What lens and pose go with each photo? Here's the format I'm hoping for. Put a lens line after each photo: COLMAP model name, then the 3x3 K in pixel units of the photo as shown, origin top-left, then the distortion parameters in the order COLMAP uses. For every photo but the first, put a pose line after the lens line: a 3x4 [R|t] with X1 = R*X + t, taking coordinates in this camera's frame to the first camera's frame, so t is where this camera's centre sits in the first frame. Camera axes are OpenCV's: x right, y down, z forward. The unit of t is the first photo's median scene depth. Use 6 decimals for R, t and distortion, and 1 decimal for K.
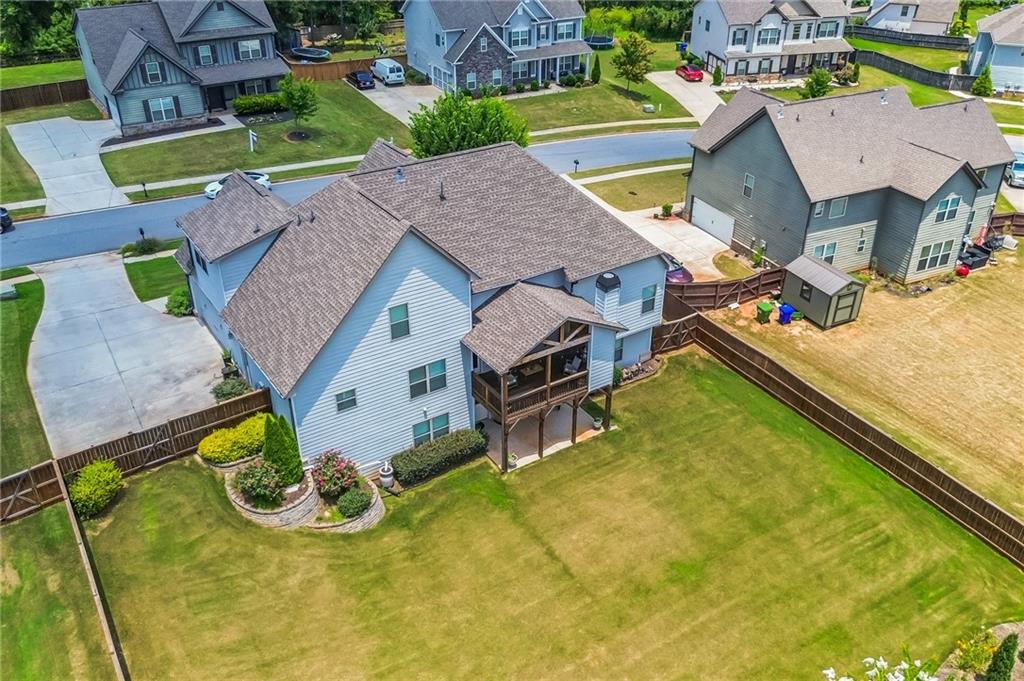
lens RADIAL K [[862.3, 0, 507.9], [0, 862.3, 343.8], [0, 0, 1]] dist [0.063891, -0.065170]
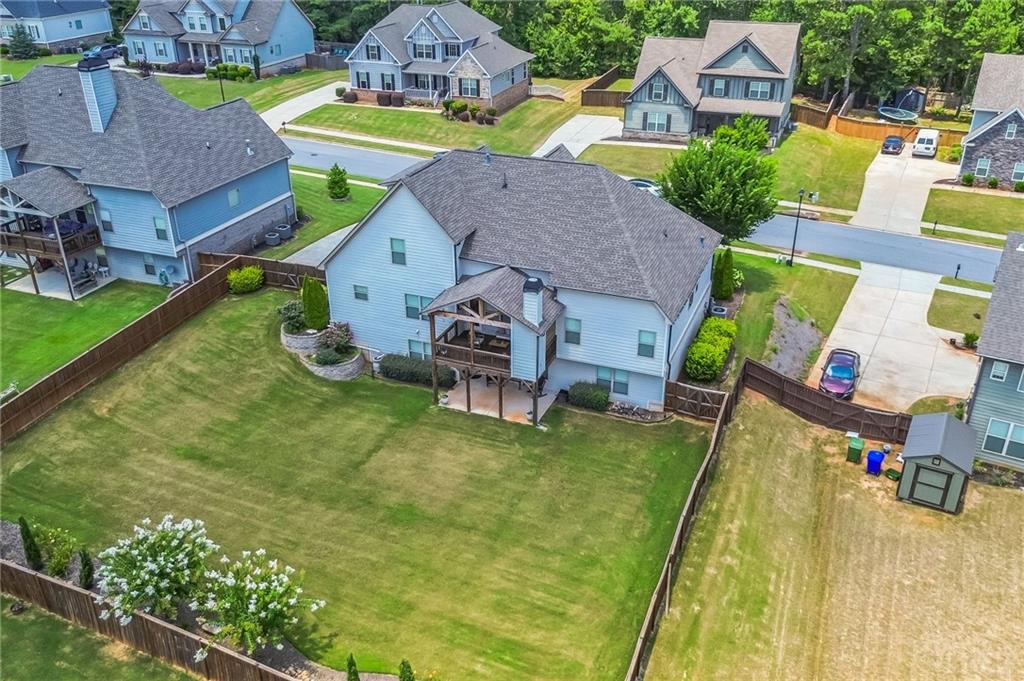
lens RADIAL K [[862.3, 0, 511.9], [0, 862.3, 338.0], [0, 0, 1]] dist [0.063891, -0.065170]
pose [[0.570985, 0.373161, -0.731250, 0.541445], [-0.419118, 0.898403, 0.131198, -0.083538], [0.705915, 0.231568, 0.669373, 0.137990]]
